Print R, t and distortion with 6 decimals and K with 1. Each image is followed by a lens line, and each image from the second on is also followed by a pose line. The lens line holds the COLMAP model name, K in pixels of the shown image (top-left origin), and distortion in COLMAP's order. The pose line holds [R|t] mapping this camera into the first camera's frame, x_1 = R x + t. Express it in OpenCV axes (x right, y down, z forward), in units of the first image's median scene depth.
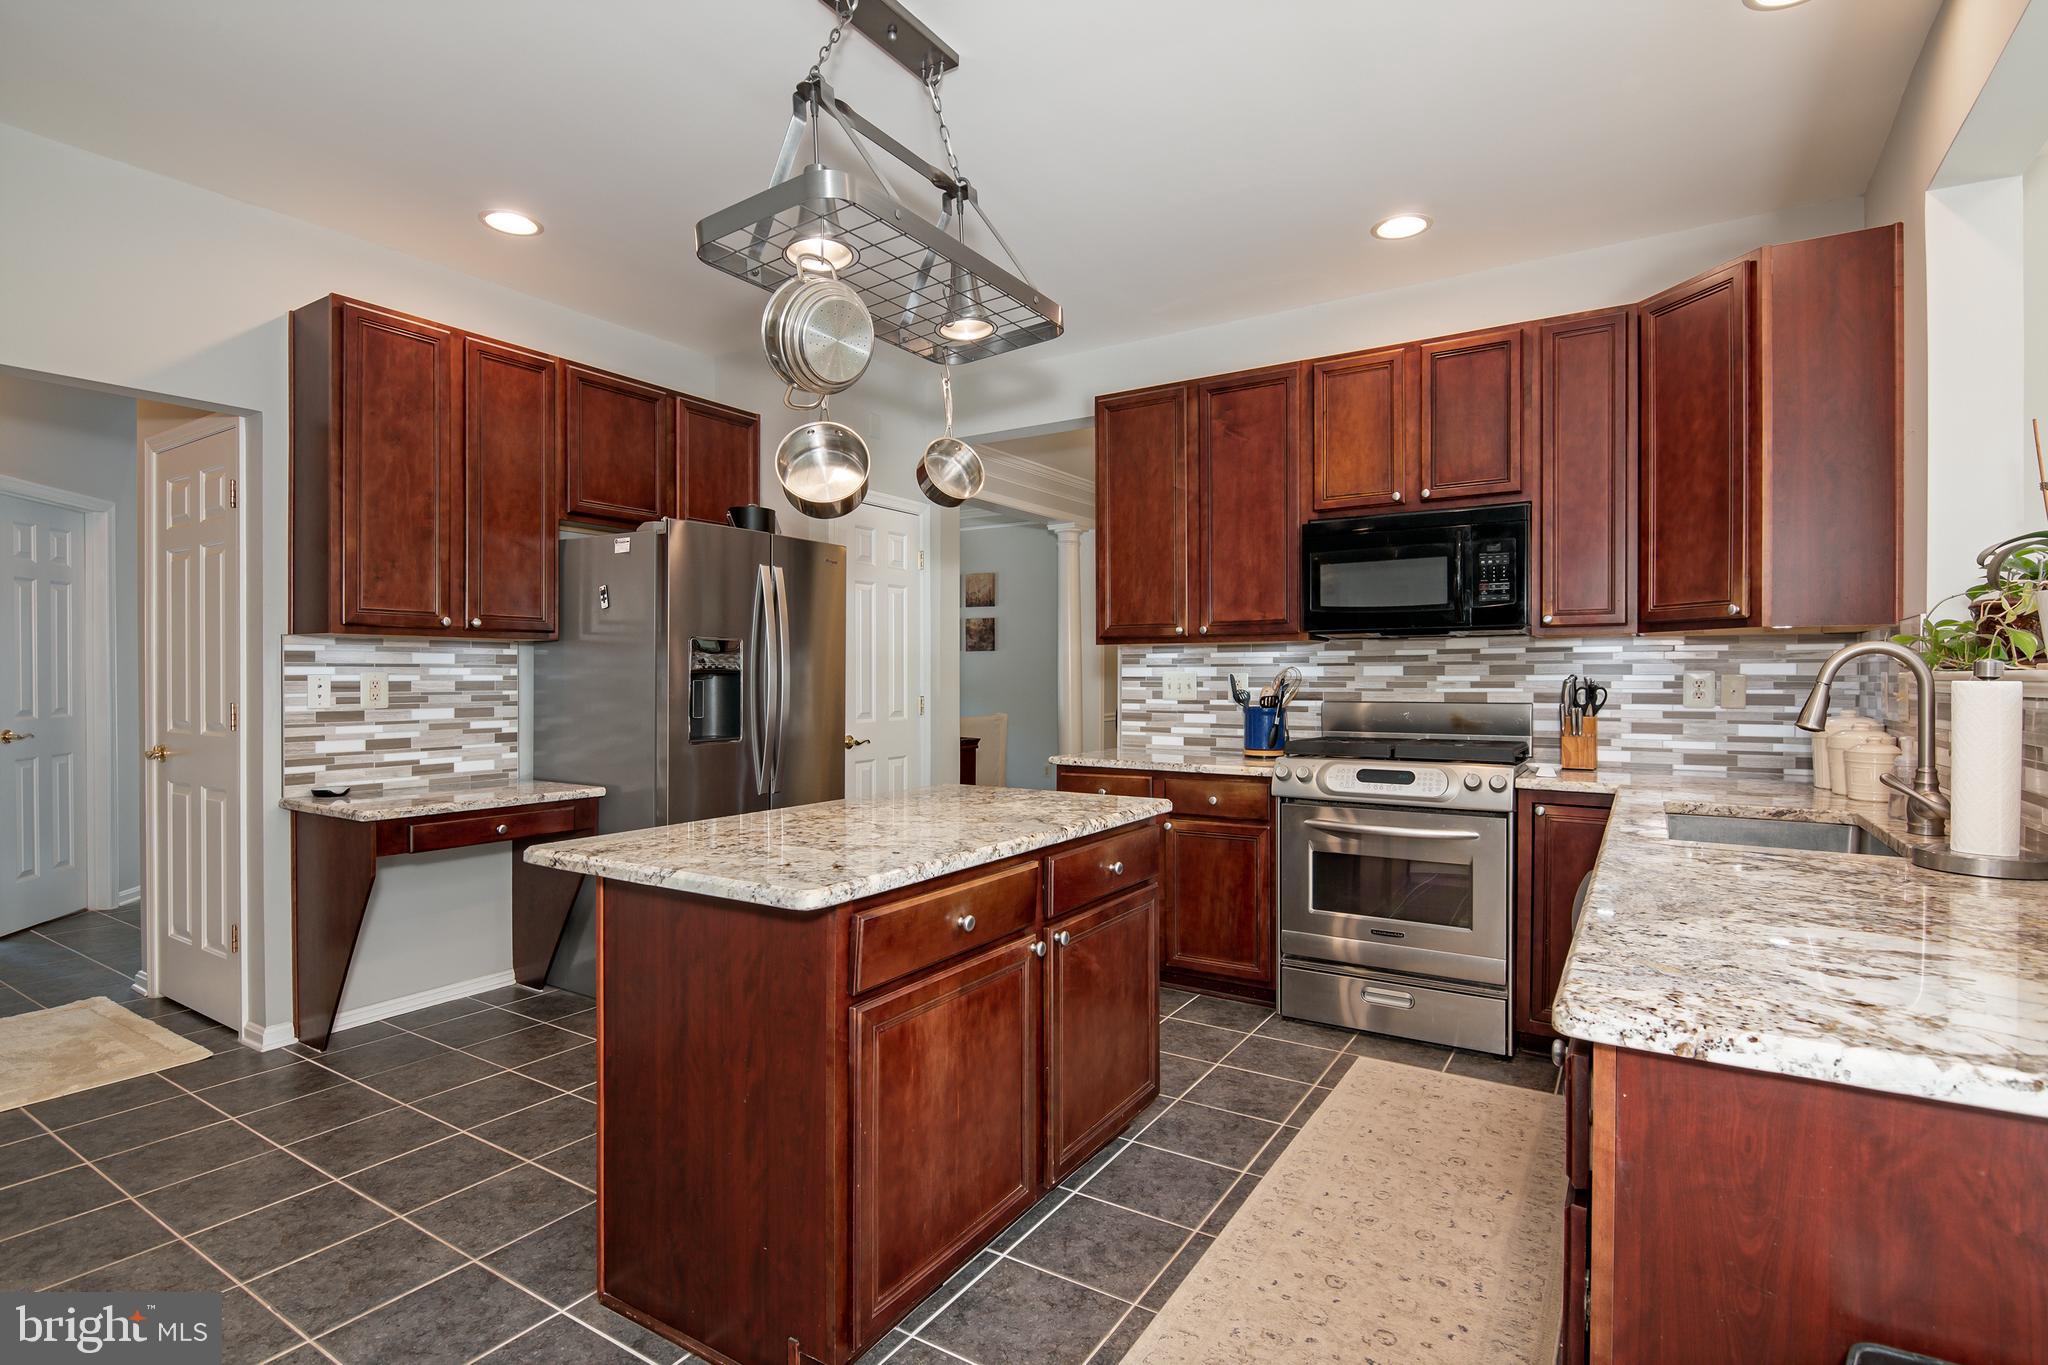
lens RADIAL K [[999.8, 0, 1020.6], [0, 999.8, 672.4], [0, 0, 1]] dist [-0.000616, -0.001790]
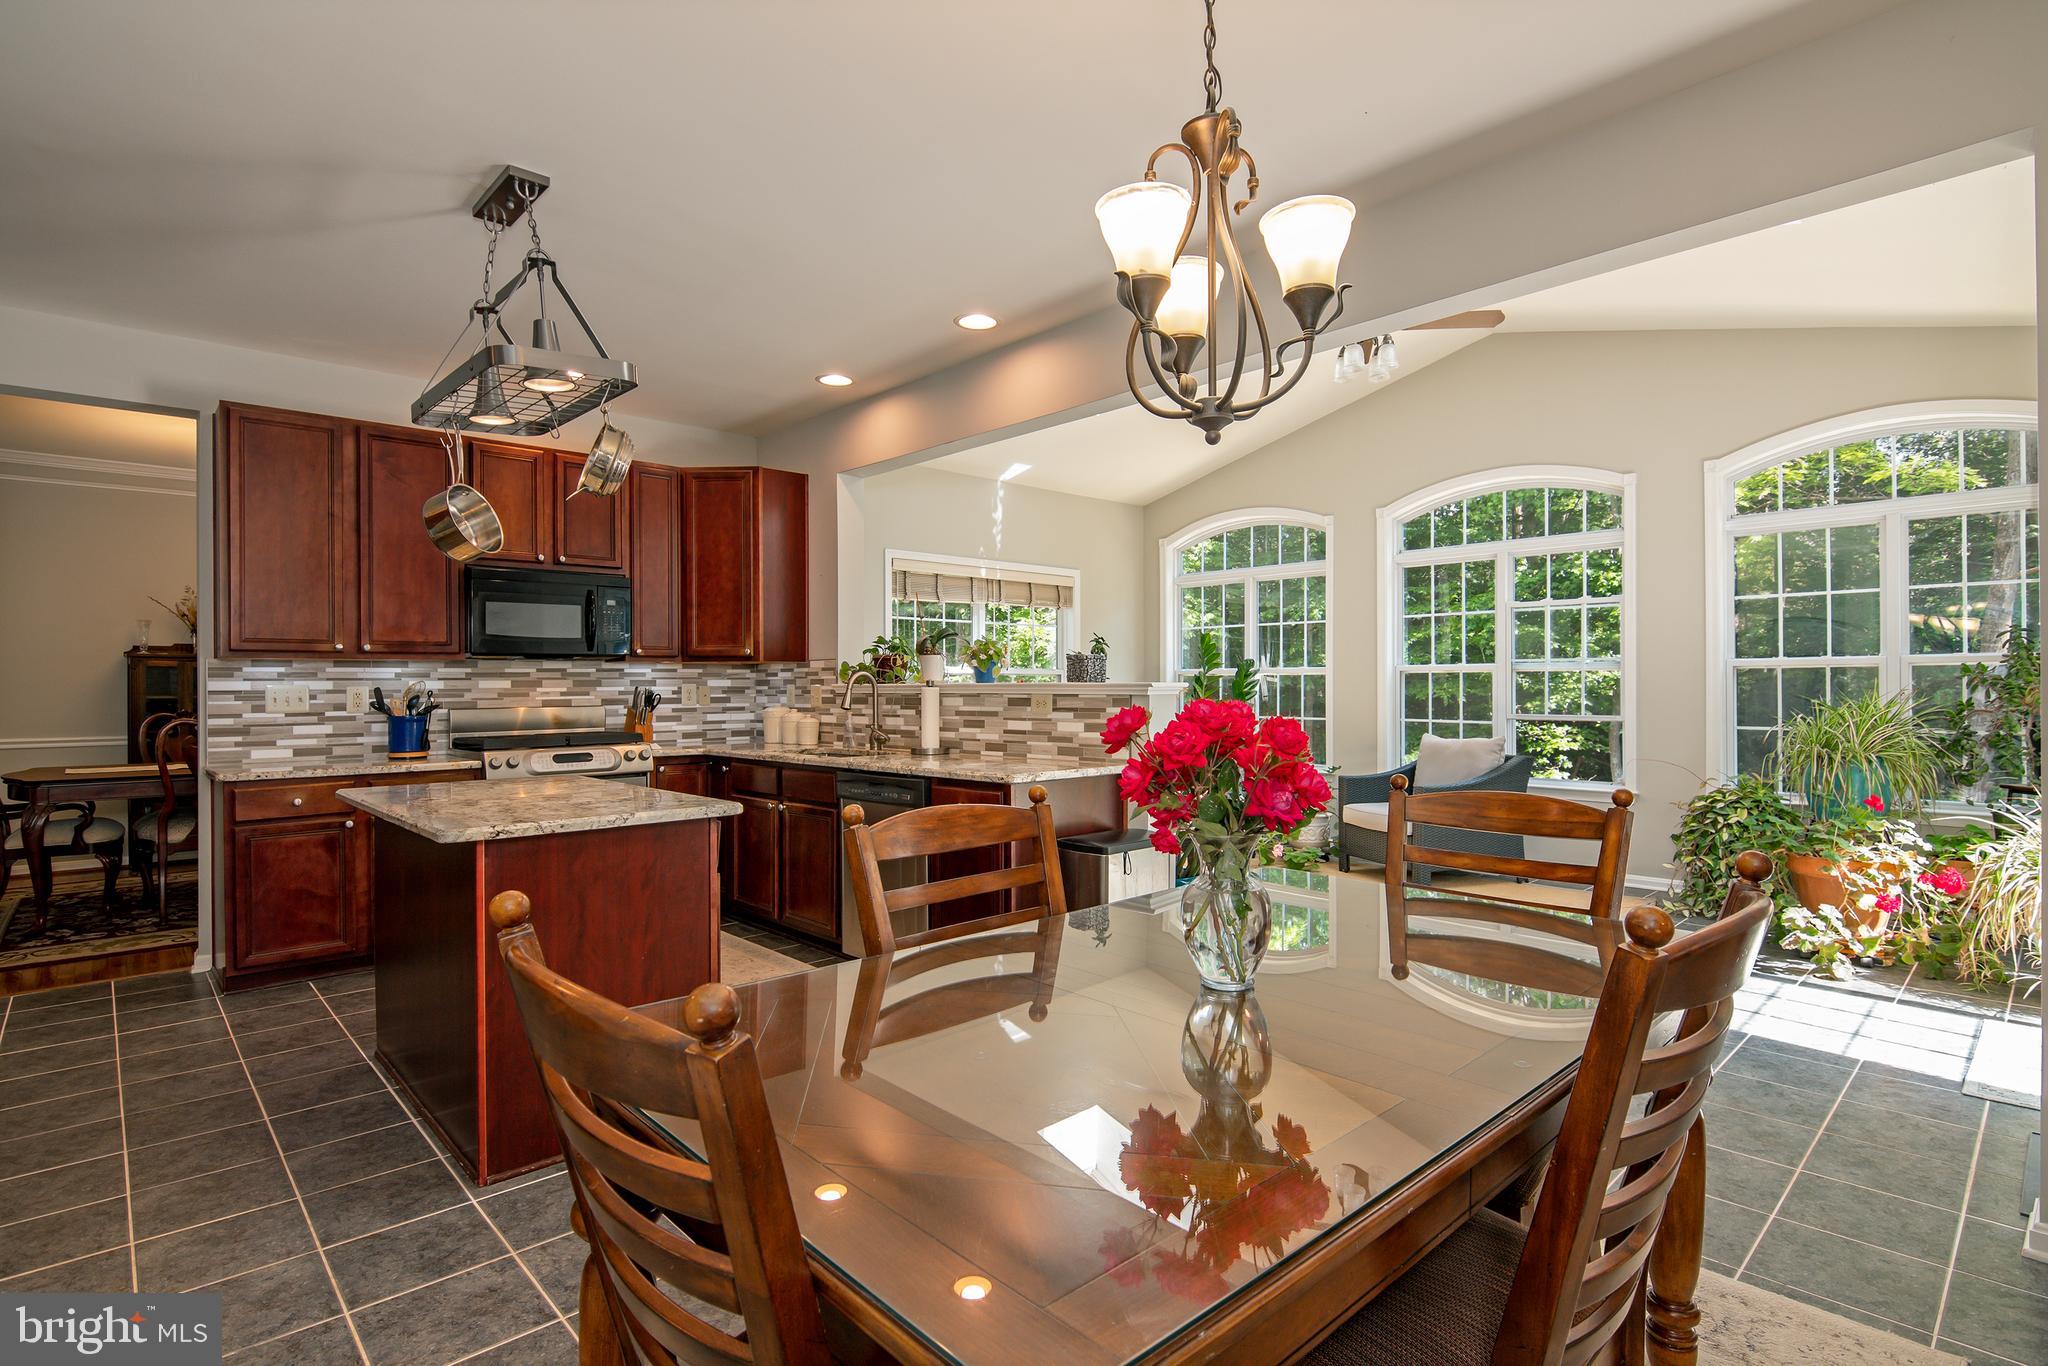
lens RADIAL K [[999.8, 0, 1027.8], [0, 999.8, 682.7], [0, 0, 1]] dist [-0.000616, -0.001790]
pose [[0.241172, 0.000697, 0.970482, -0.749768], [0.003075, 0.999994, -0.001482, 0.000451], [-0.970478, 0.003342, 0.241168, 0.016114]]
